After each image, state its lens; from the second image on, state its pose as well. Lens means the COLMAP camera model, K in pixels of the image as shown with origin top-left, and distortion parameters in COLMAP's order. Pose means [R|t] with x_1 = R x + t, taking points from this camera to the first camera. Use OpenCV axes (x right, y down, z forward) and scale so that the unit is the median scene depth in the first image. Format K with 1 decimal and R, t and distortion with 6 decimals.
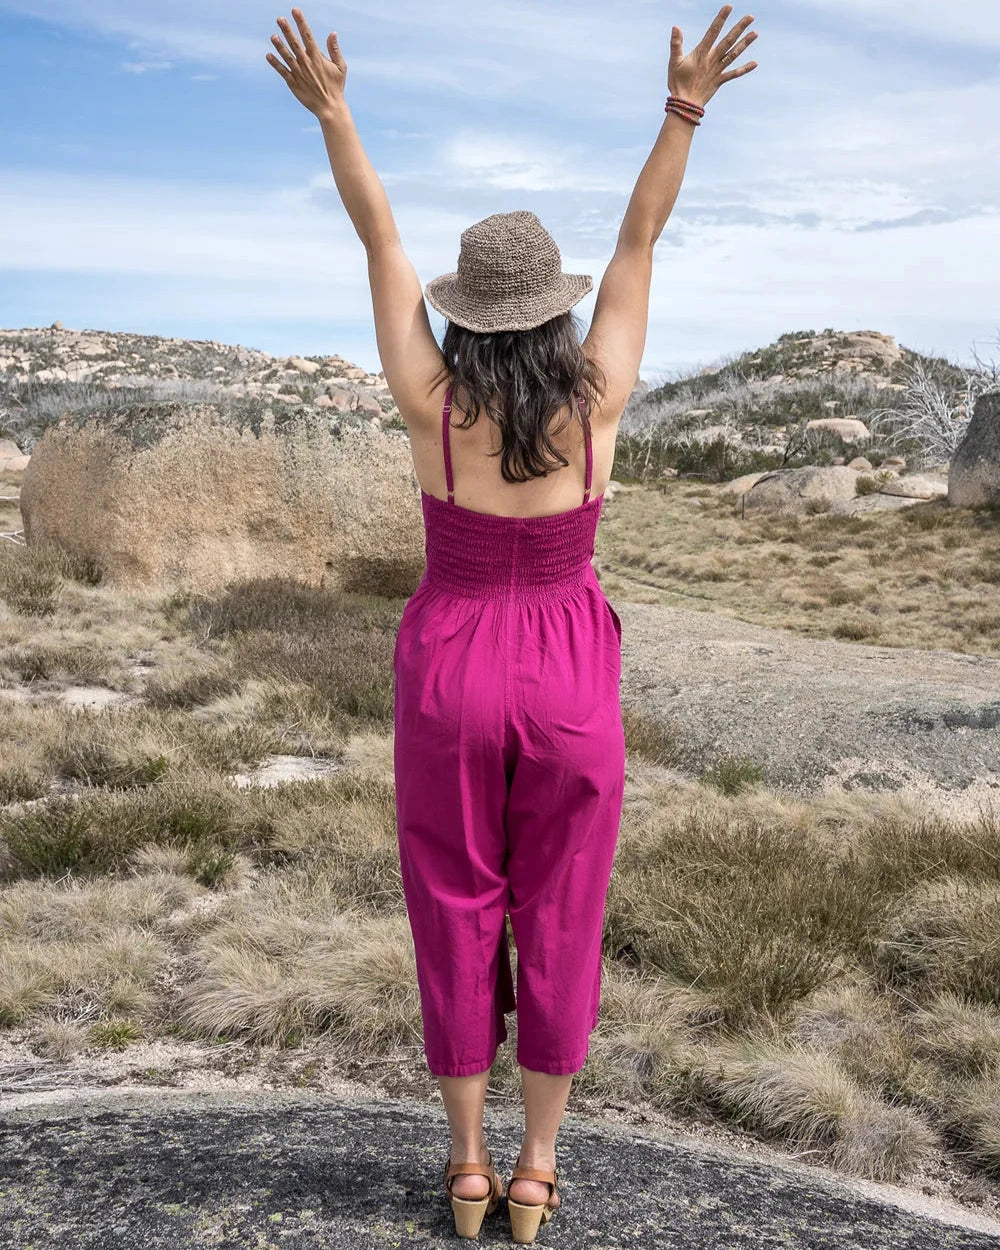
lens RADIAL K [[1538.2, 0, 501.2], [0, 1538.2, 542.7], [0, 0, 1]] dist [0.006386, 0.000000]
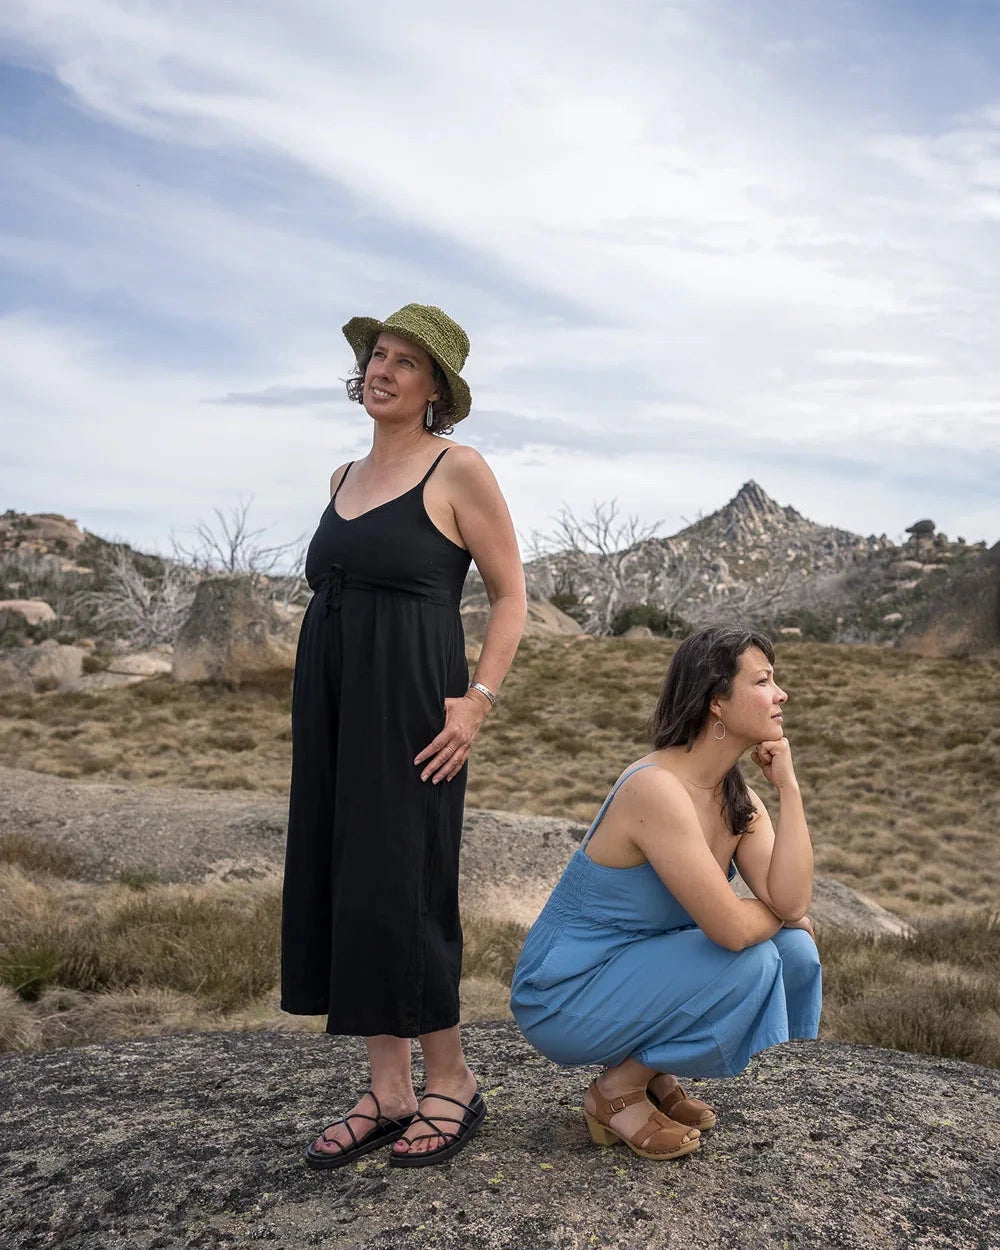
lens RADIAL K [[1538.2, 0, 516.0], [0, 1538.2, 603.5], [0, 0, 1]] dist [0.006386, 0.000000]
pose [[0.863274, 0.015620, 0.504494, -0.048370], [0.024496, 0.997047, -0.072786, 0.005556], [-0.504141, 0.075192, 0.860342, -0.056954]]
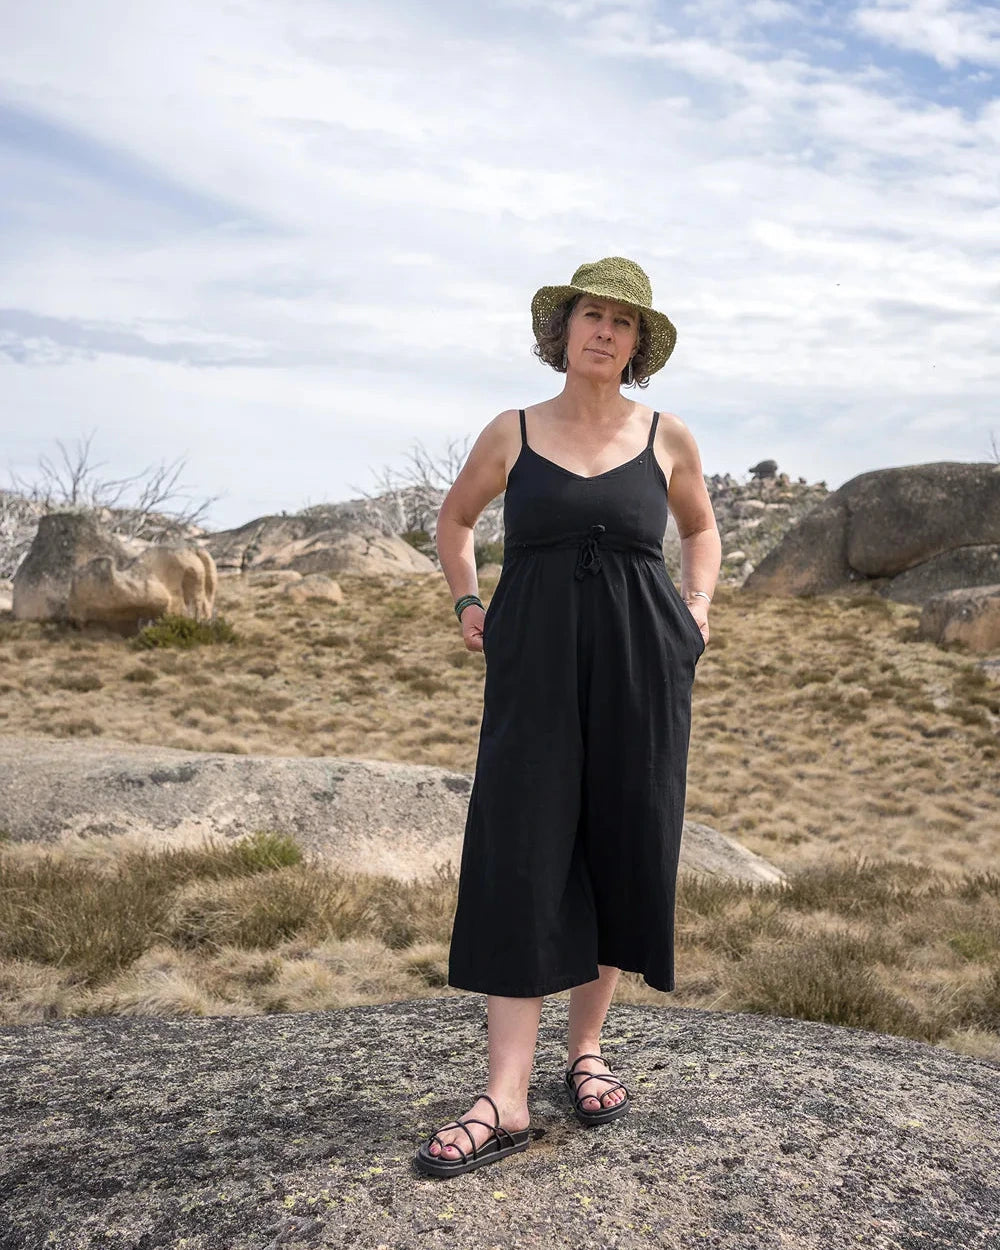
lens RADIAL K [[1538.2, 0, 522.0], [0, 1538.2, 571.4], [0, 0, 1]] dist [0.006386, 0.000000]
pose [[0.807121, 0.010113, 0.590299, -0.048052], [0.023871, 0.998477, -0.049745, 0.003458], [-0.589903, 0.054241, 0.805650, -0.046745]]
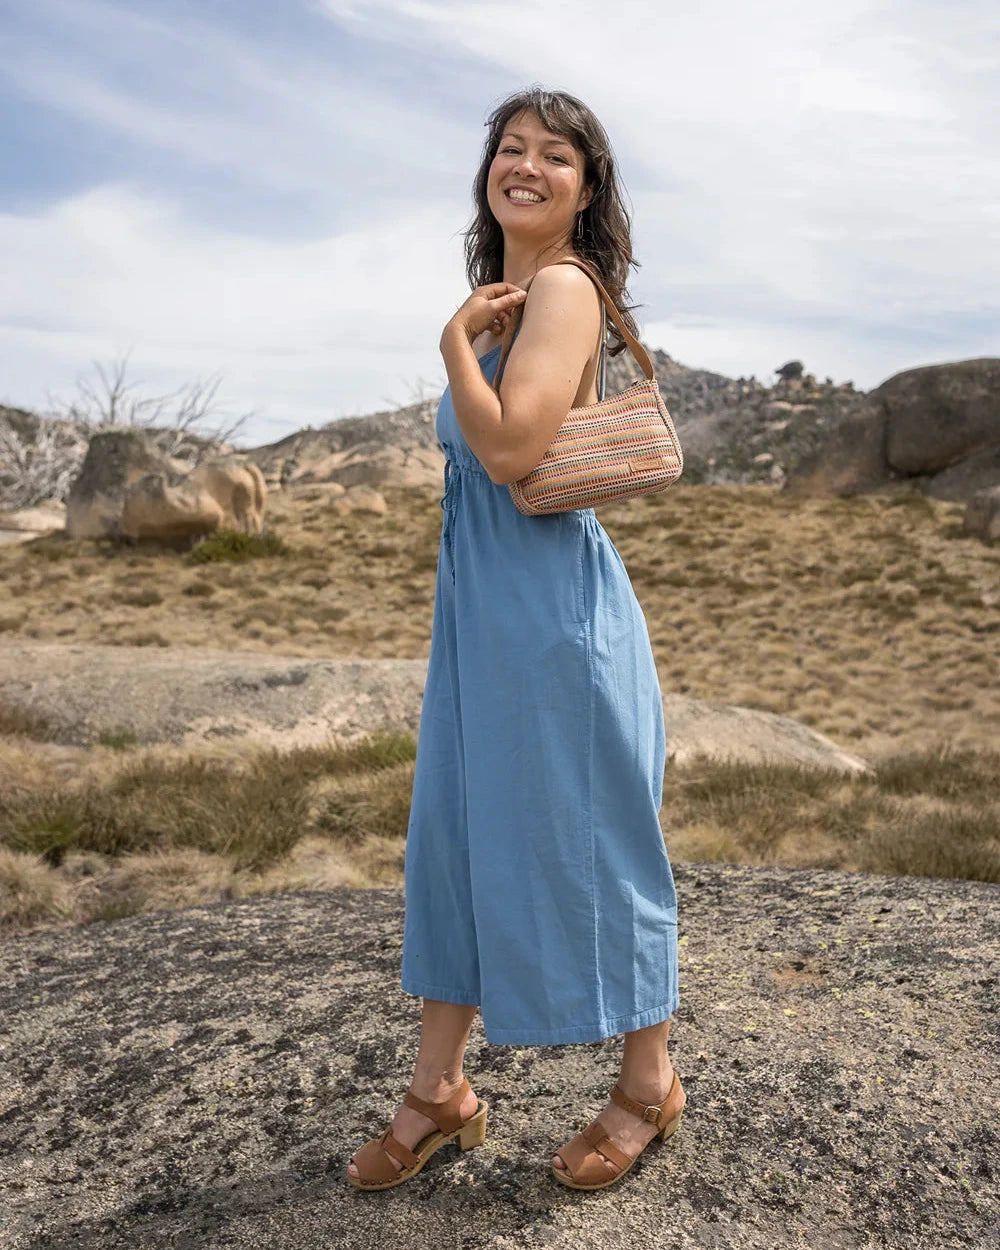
lens RADIAL K [[1538.2, 0, 510.4], [0, 1538.2, 553.4], [0, 0, 1]] dist [0.006386, 0.000000]
pose [[0.821231, -0.037495, 0.569362, -0.063872], [0.047742, 0.998855, -0.003083, 0.004227], [-0.568594, 0.029715, 0.822081, -0.045952]]
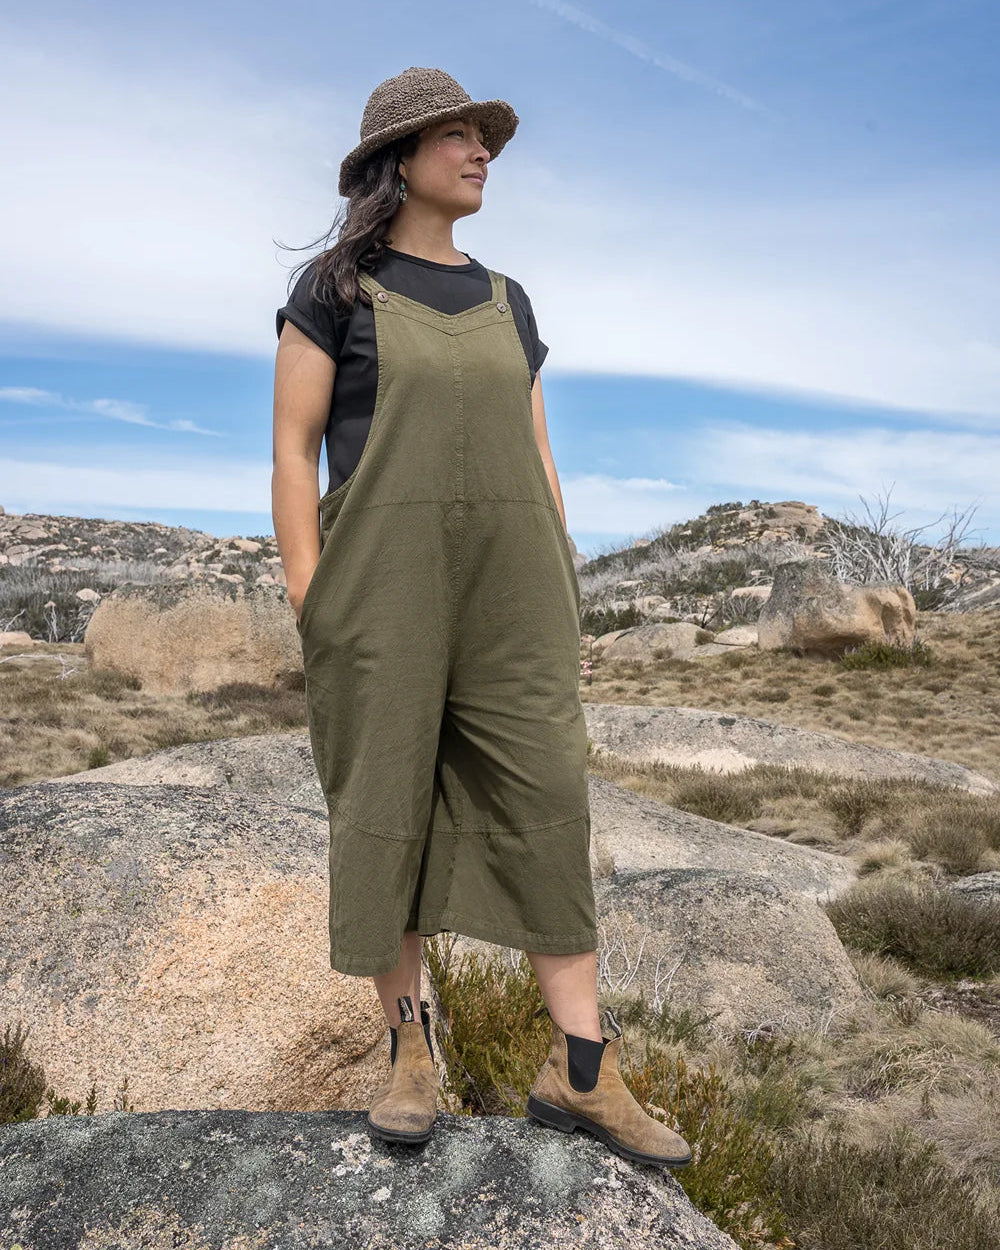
lens RADIAL K [[1538.2, 0, 515.3], [0, 1538.2, 614.7], [0, 0, 1]] dist [0.006386, 0.000000]
pose [[0.998721, -0.021942, 0.045543, 0.029246], [0.024909, 0.997533, -0.065633, 0.026044], [-0.043990, 0.066684, 0.996804, -0.280863]]
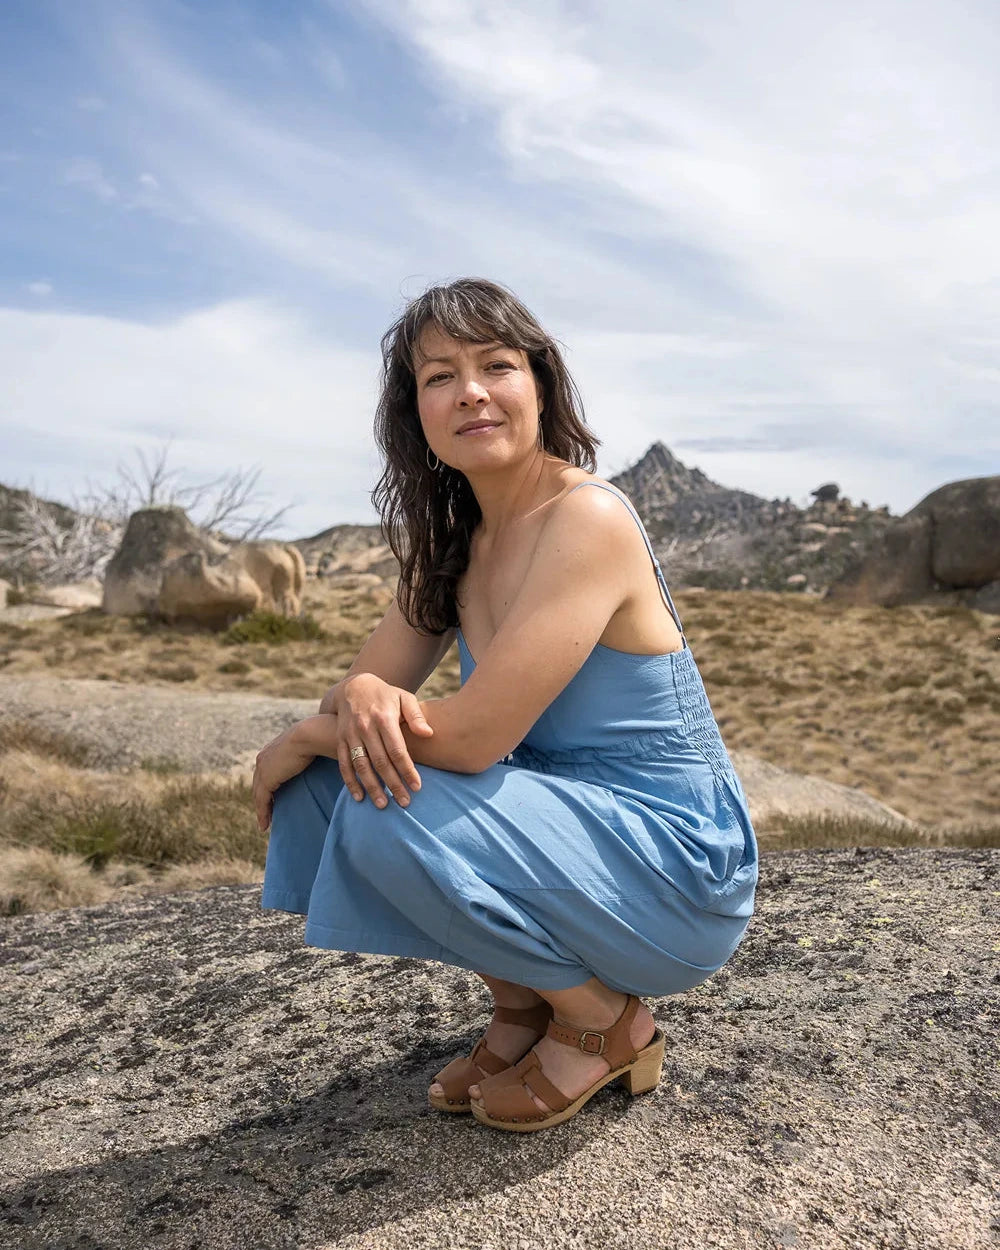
lens RADIAL K [[1538.2, 0, 517.5], [0, 1538.2, 627.8], [0, 0, 1]] dist [0.006386, 0.000000]
pose [[0.829918, 0.006782, 0.557844, -0.061267], [0.010733, 0.999547, -0.028120, 0.017472], [-0.557782, 0.029324, 0.829469, -0.028682]]
